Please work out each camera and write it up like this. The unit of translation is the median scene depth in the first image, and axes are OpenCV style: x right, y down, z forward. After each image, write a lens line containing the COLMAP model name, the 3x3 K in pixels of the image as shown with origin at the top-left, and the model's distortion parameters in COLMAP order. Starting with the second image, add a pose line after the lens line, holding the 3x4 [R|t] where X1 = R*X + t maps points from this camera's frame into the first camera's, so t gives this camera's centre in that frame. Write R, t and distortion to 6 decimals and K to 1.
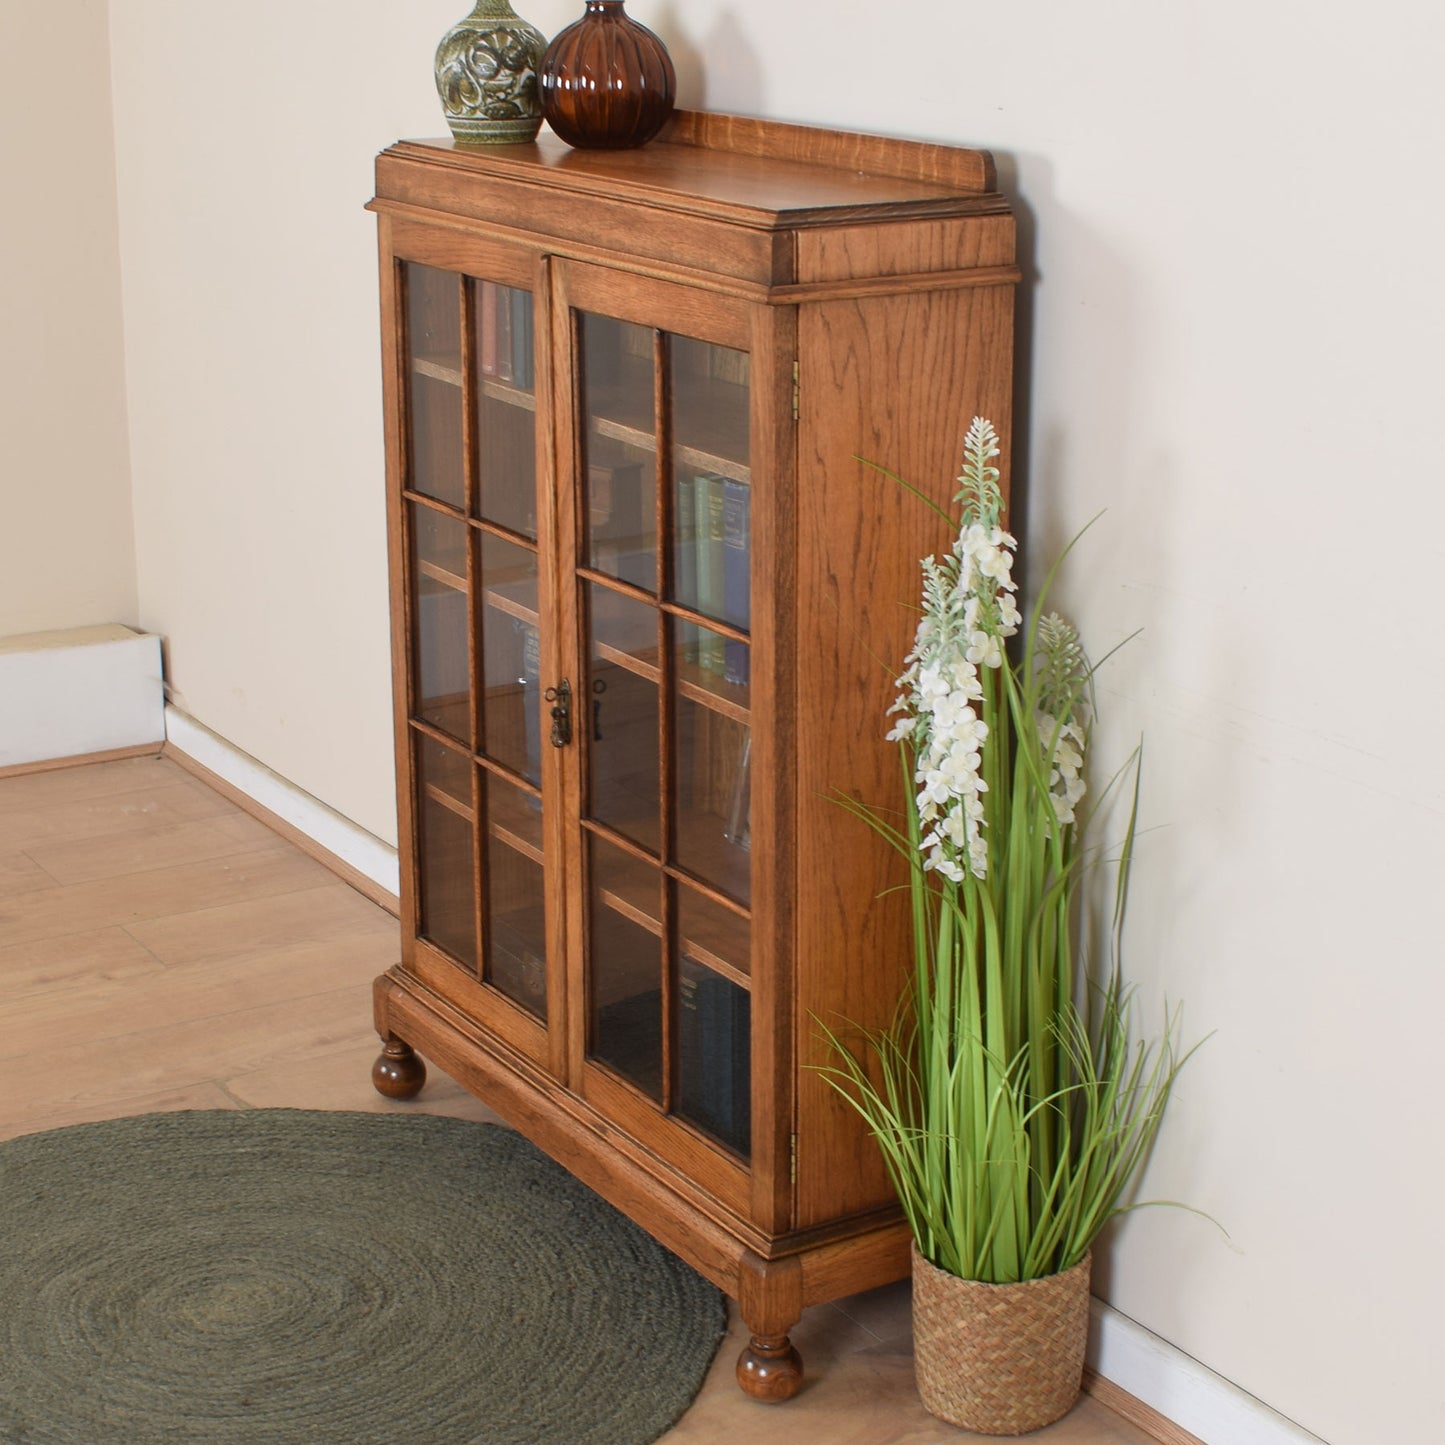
lens RADIAL K [[2852.8, 0, 757.2], [0, 2852.8, 676.6], [0, 0, 1]] dist [-0.036949, -0.527132]
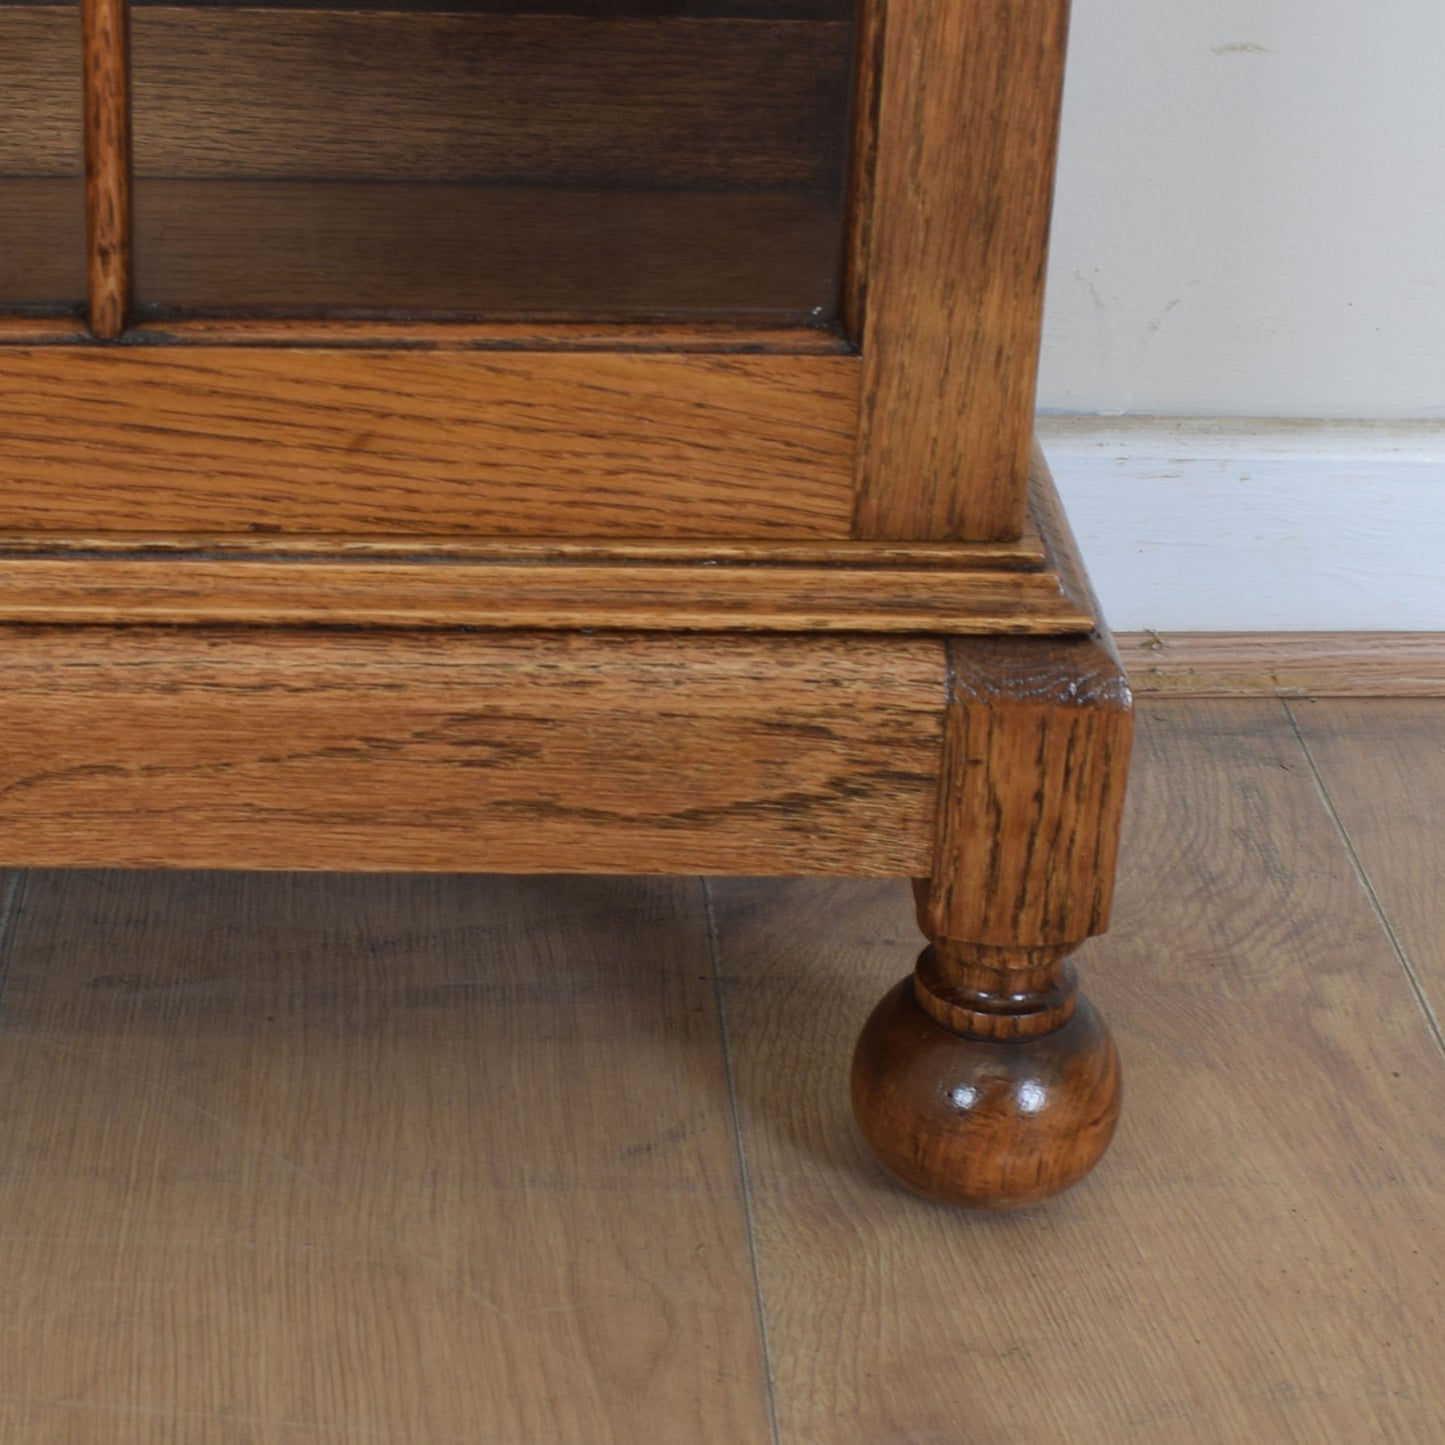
lens RADIAL K [[3171.6, 0, 721.5], [0, 3171.6, 692.0], [0, 0, 1]] dist [-0.102193, -0.245707]
pose [[0.490347, -0.396777, 0.775969, -0.214868], [0.203493, 0.917869, 0.340744, 0.110533], [-0.847438, -0.009179, 0.530815, 0.866611]]
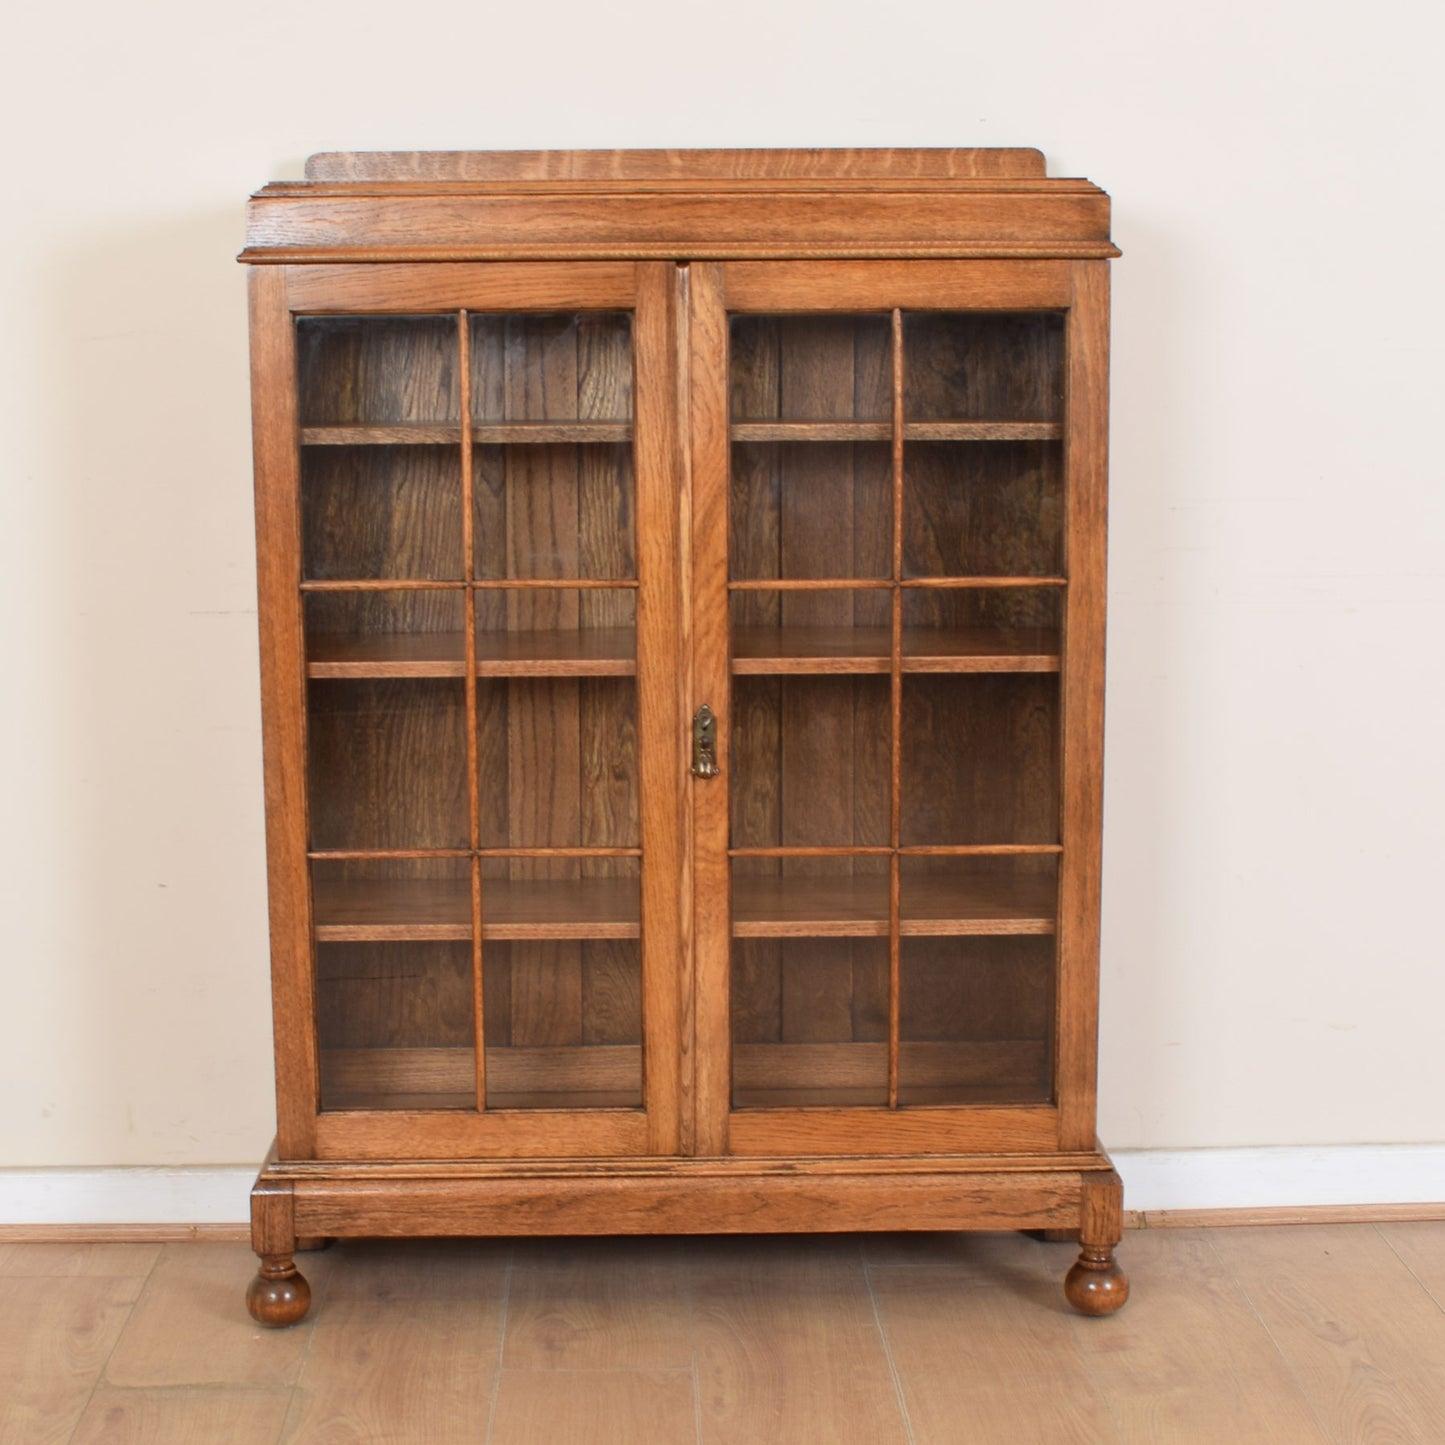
lens RADIAL K [[2943.5, 0, 701.4], [0, 2943.5, 716.4], [0, 0, 1]] dist [-0.072718, 0.004707]
pose [[0.508599, -0.128120, 0.851418, -0.962459], [0.241172, 0.970480, 0.001971, 0.002144], [-0.826537, 0.204336, 0.524485, 0.508159]]
